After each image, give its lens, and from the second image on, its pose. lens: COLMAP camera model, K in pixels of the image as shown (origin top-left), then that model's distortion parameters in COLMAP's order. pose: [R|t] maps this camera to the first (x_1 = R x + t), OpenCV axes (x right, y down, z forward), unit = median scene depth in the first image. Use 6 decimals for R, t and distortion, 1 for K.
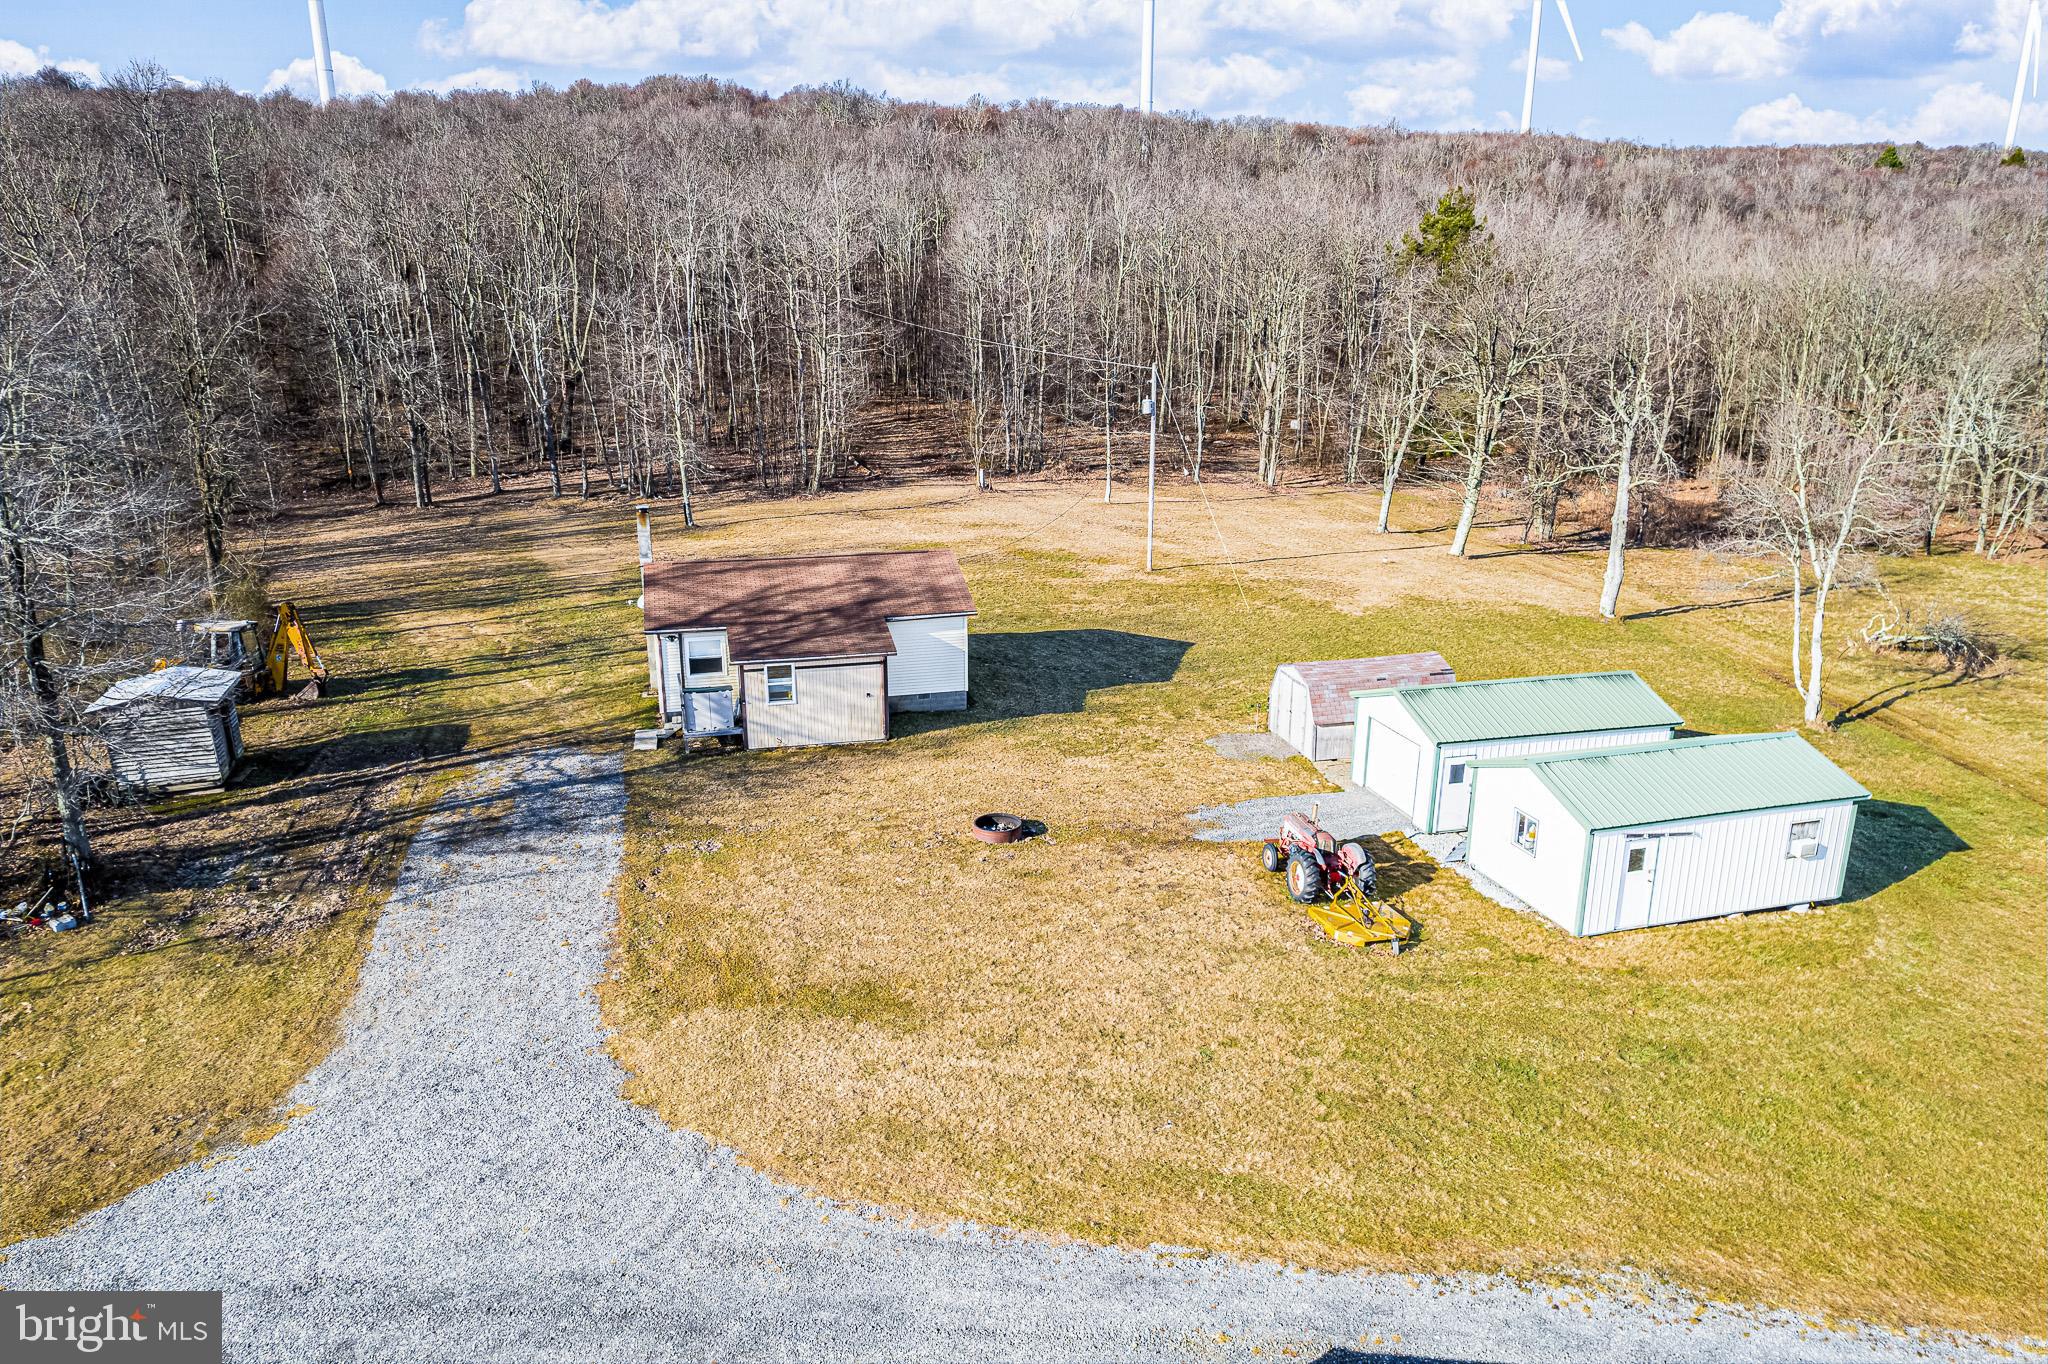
lens RADIAL K [[1312.7, 0, 1024.0], [0, 1312.7, 682.0], [0, 0, 1]] dist [-0.079426, 0.071202]
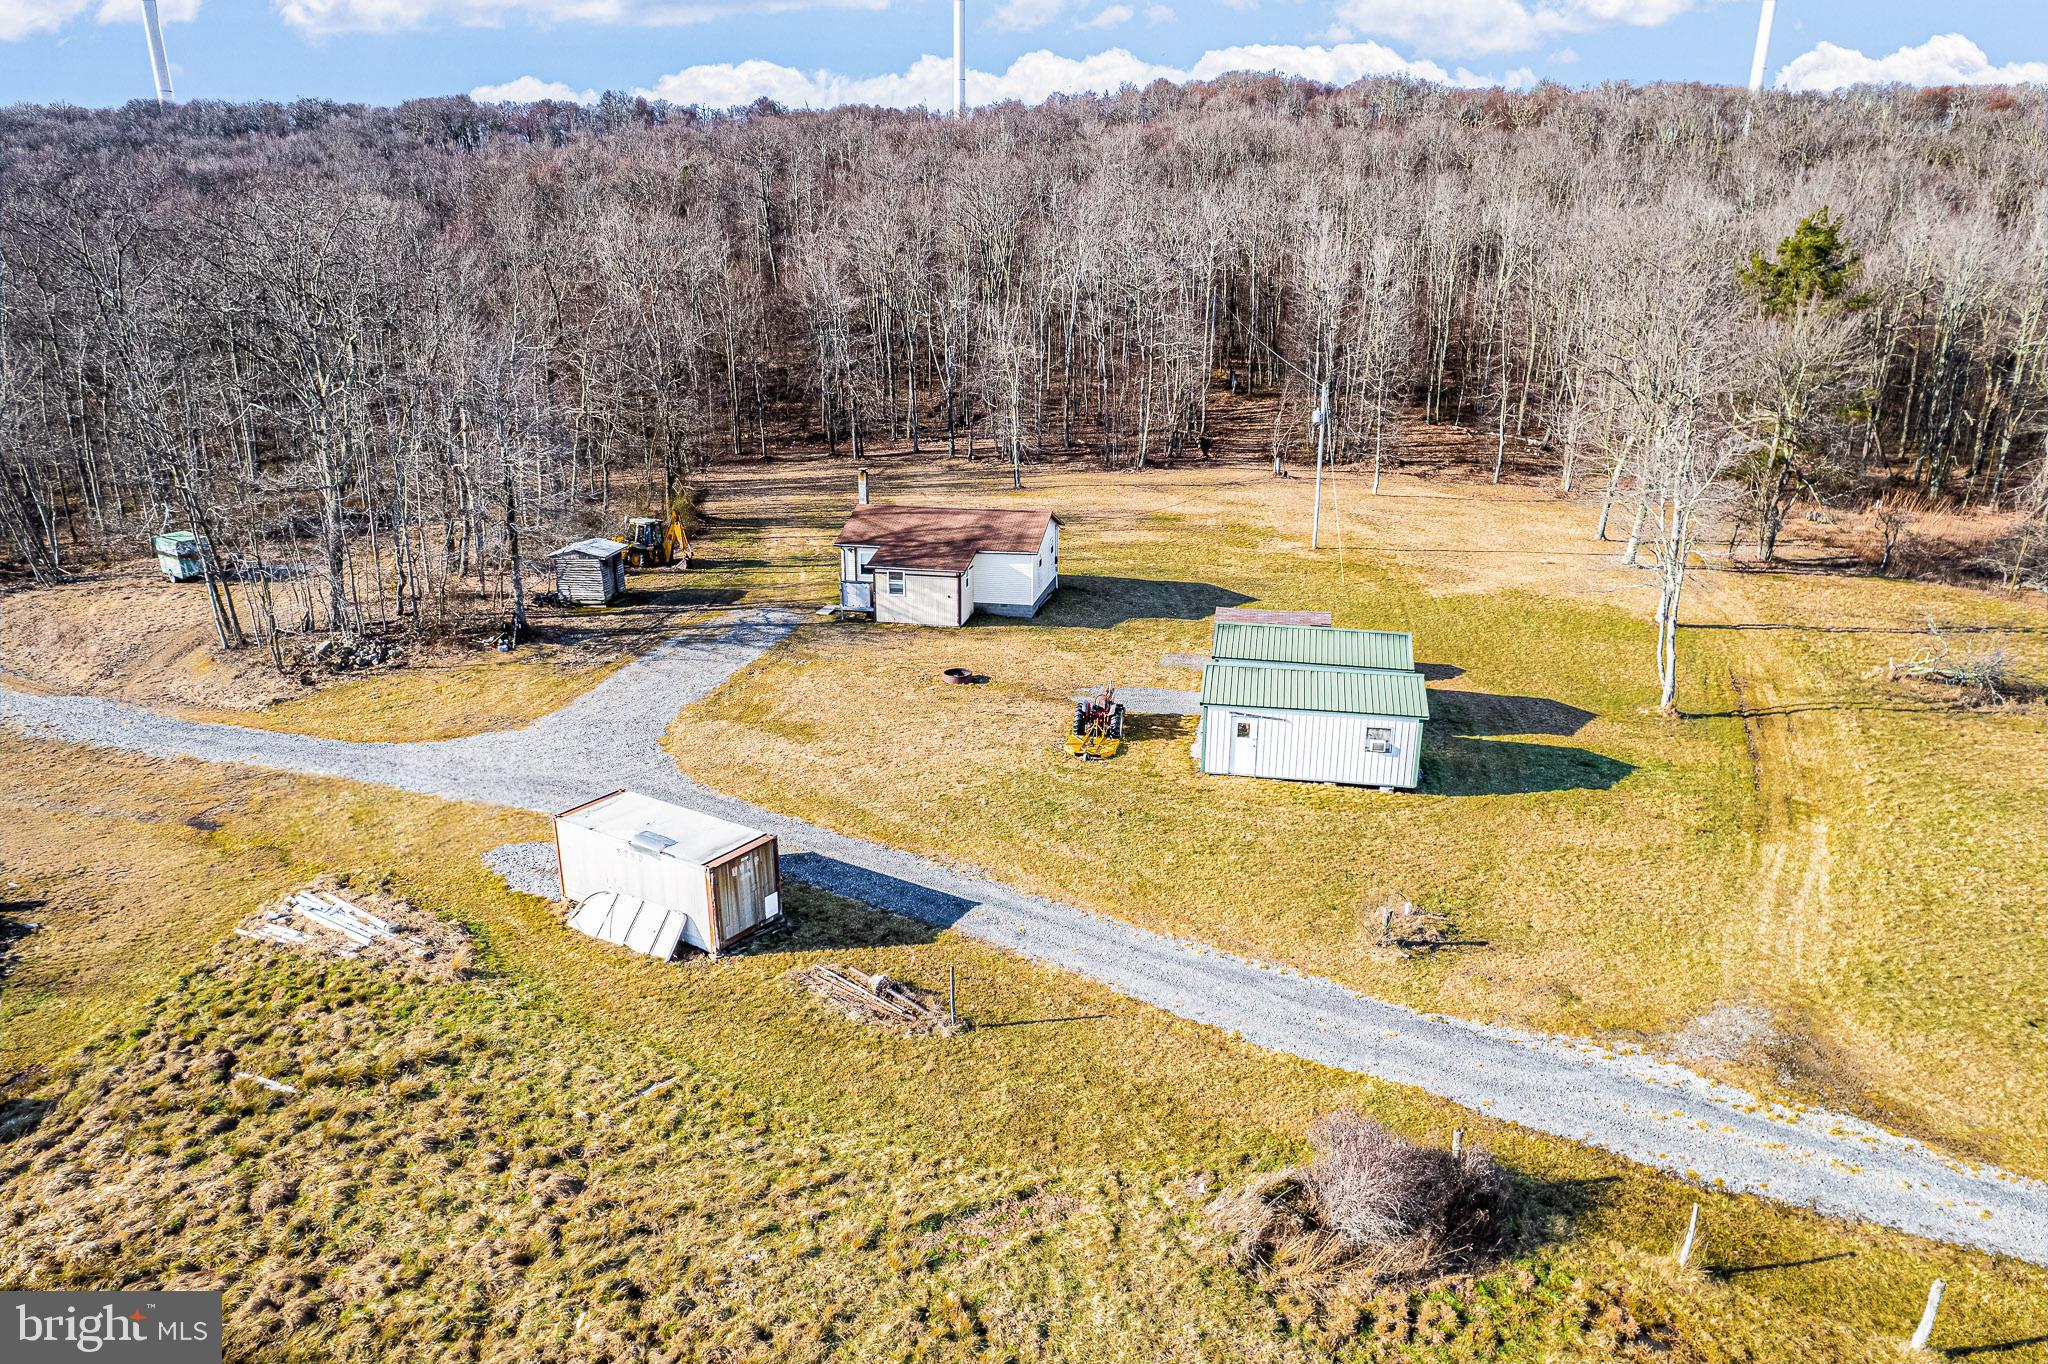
lens RADIAL K [[1312.7, 0, 1024.0], [0, 1312.7, 682.0], [0, 0, 1]] dist [-0.079426, 0.071202]
pose [[0.902764, 0.132267, -0.409295, 0.634036], [-0.123714, 0.991183, 0.047438, 0.026051], [0.411961, 0.007810, 0.911168, -0.411499]]
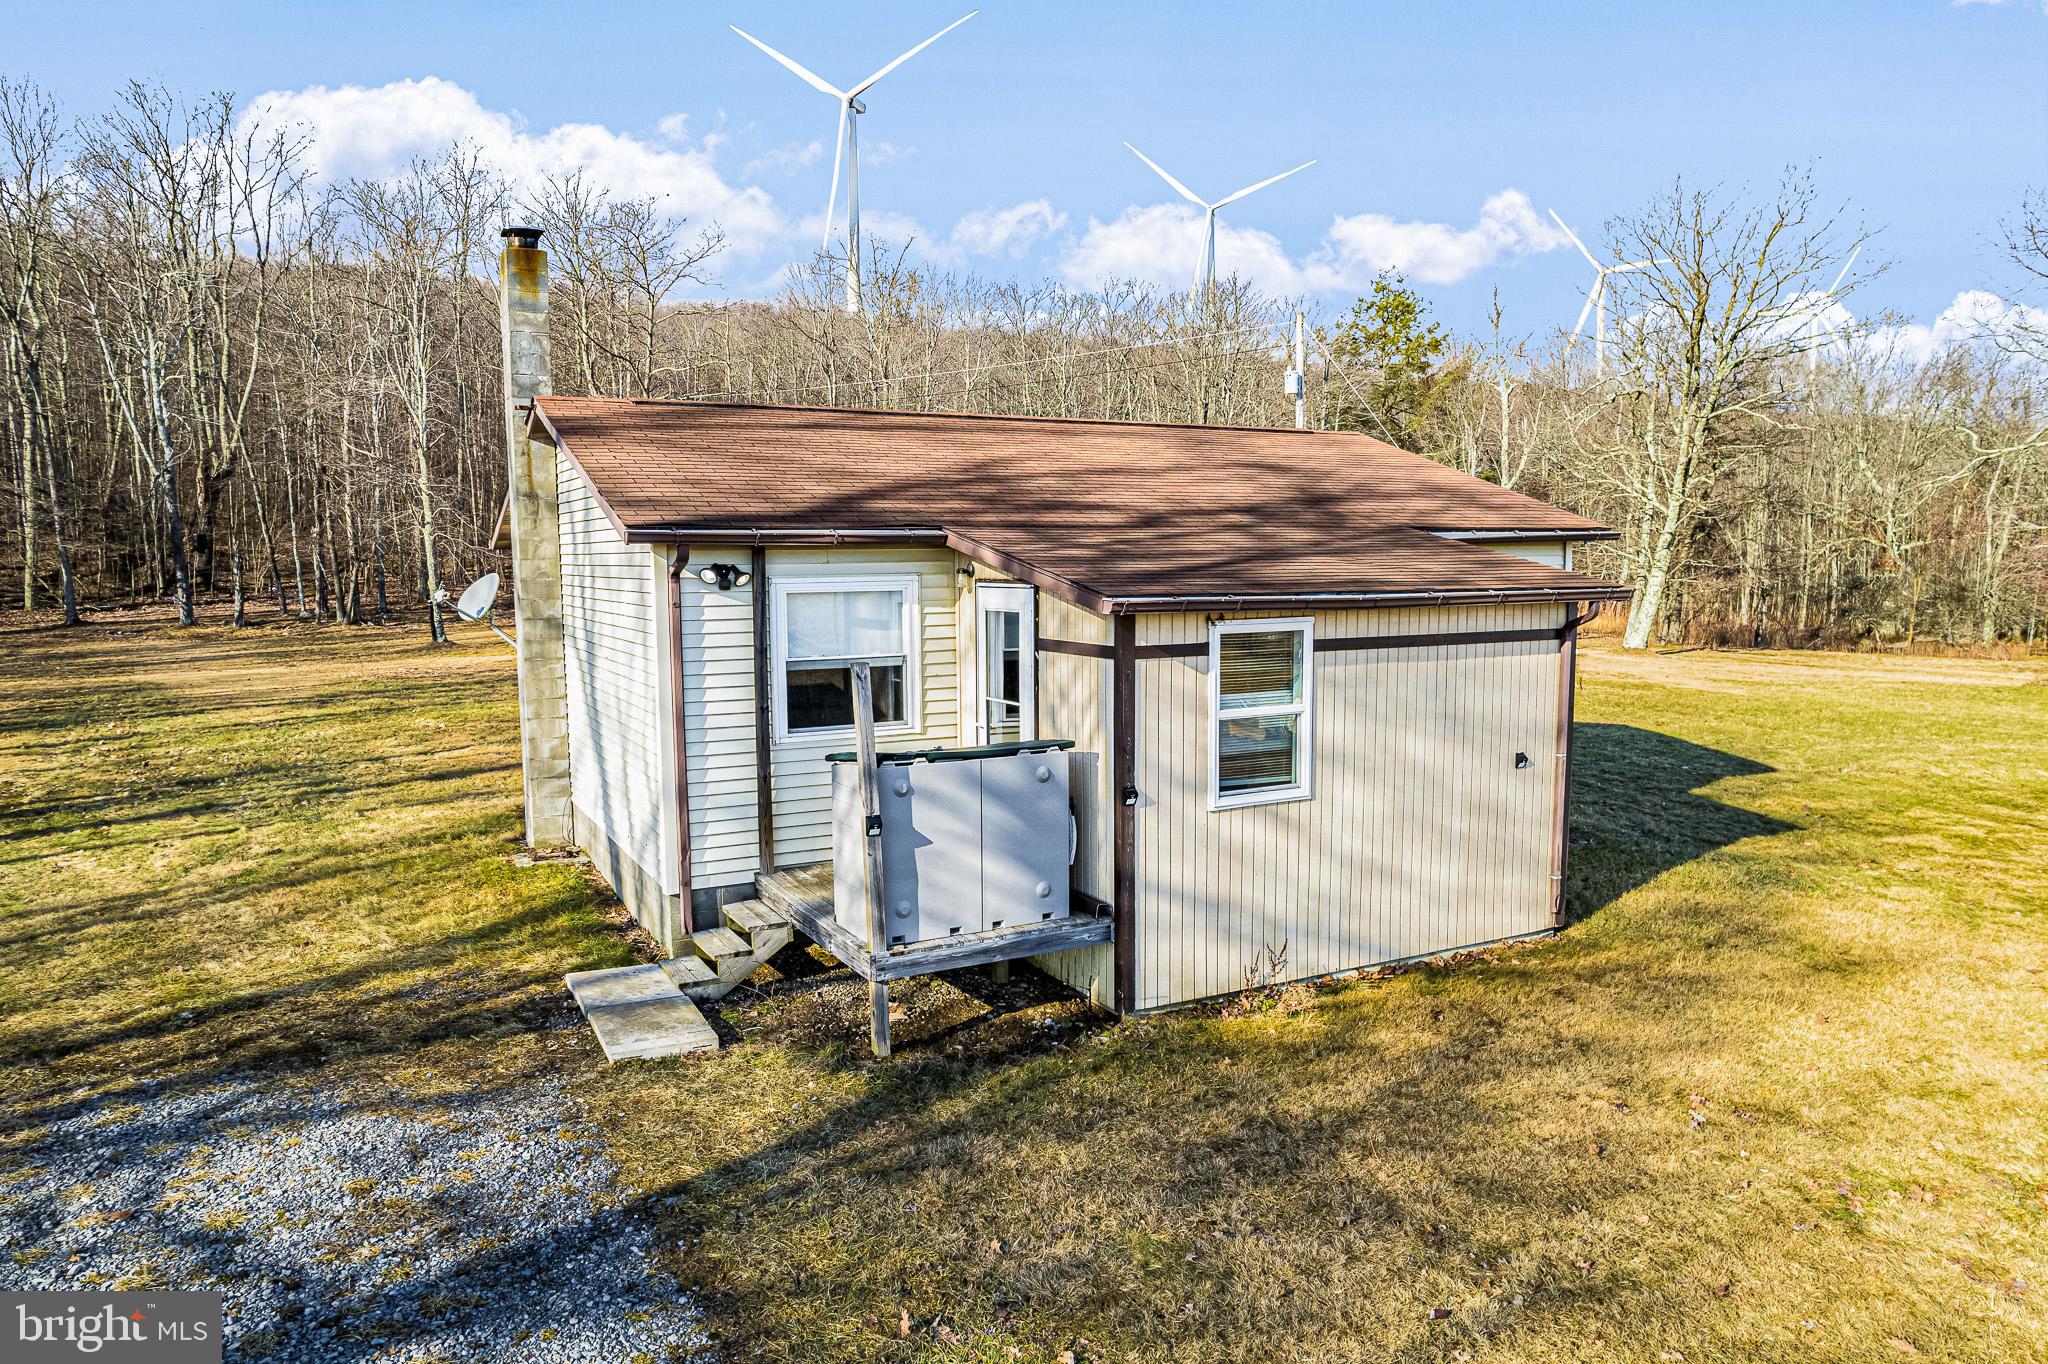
lens RADIAL K [[1352.8, 0, 1024.0], [0, 1352.8, 682.0], [0, 0, 1]] dist [-0.077087, 0.078077]
pose [[0.973834, -0.032722, 0.224895, -0.280437], [0.072419, 0.982673, -0.170612, 0.033560], [-0.215415, 0.182435, 0.959330, 0.771135]]
